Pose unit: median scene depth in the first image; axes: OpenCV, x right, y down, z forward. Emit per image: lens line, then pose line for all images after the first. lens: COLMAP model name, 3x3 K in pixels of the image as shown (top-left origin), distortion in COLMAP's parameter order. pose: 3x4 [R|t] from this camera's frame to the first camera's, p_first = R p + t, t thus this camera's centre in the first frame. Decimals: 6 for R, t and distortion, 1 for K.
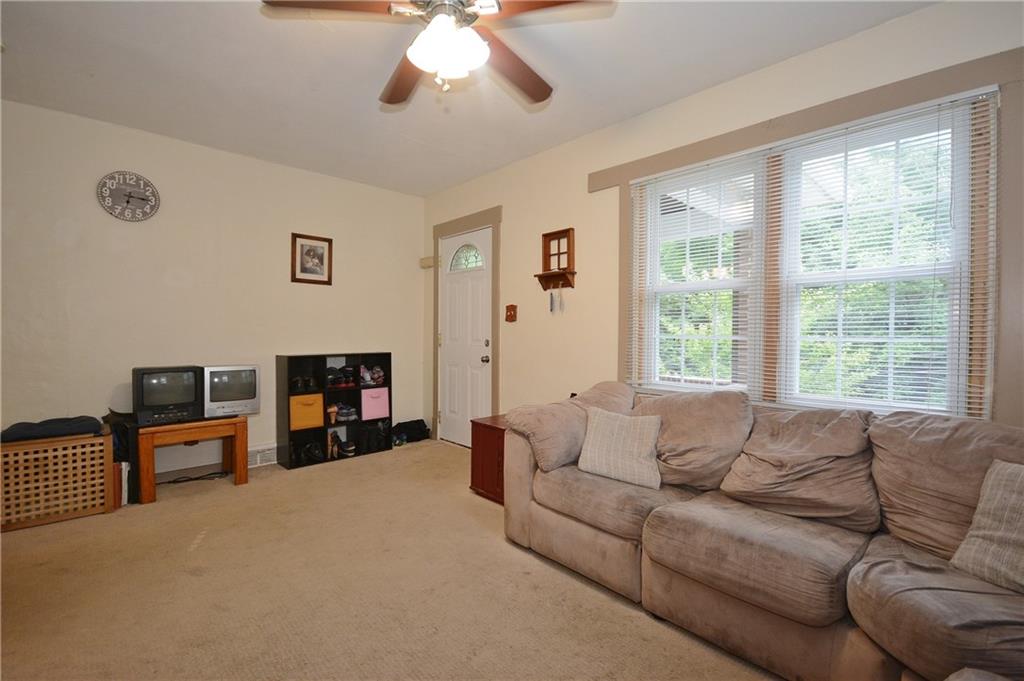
lens RADIAL K [[447.7, 0, 506.3], [0, 447.7, 338.1], [0, 0, 1]] dist [0.001877, -0.005795]
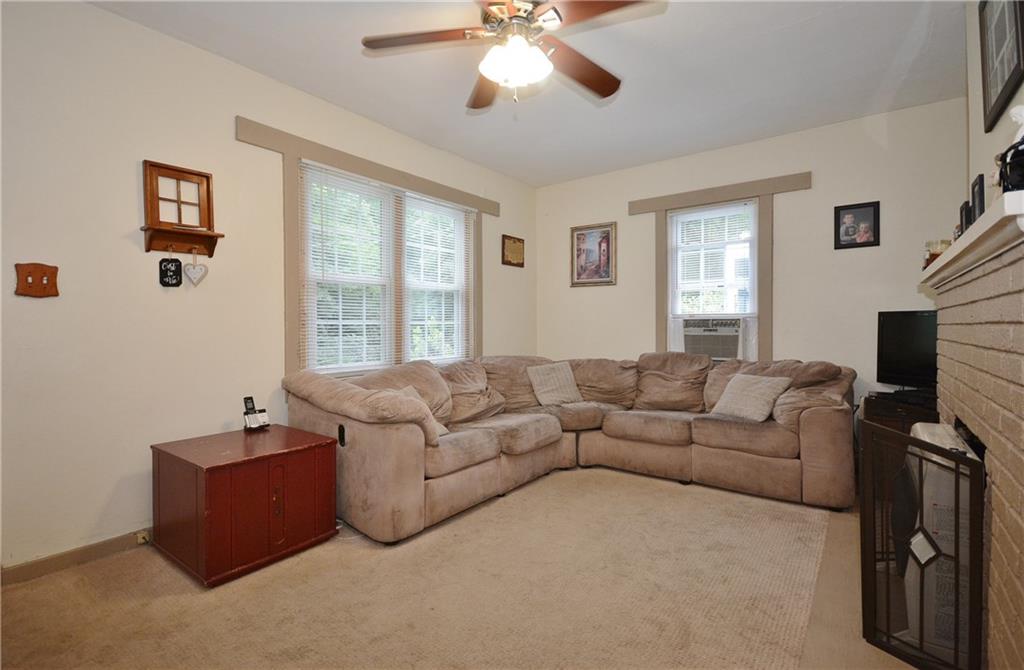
lens RADIAL K [[472.0, 0, 514.6], [0, 472.0, 333.1], [0, 0, 1]] dist [-0.001359, 0.000057]
pose [[-0.171460, -0.019257, 0.985003, -0.685654], [0.019480, 0.999547, 0.022932, 0.002365], [-0.984998, 0.023120, -0.171007, 0.644594]]
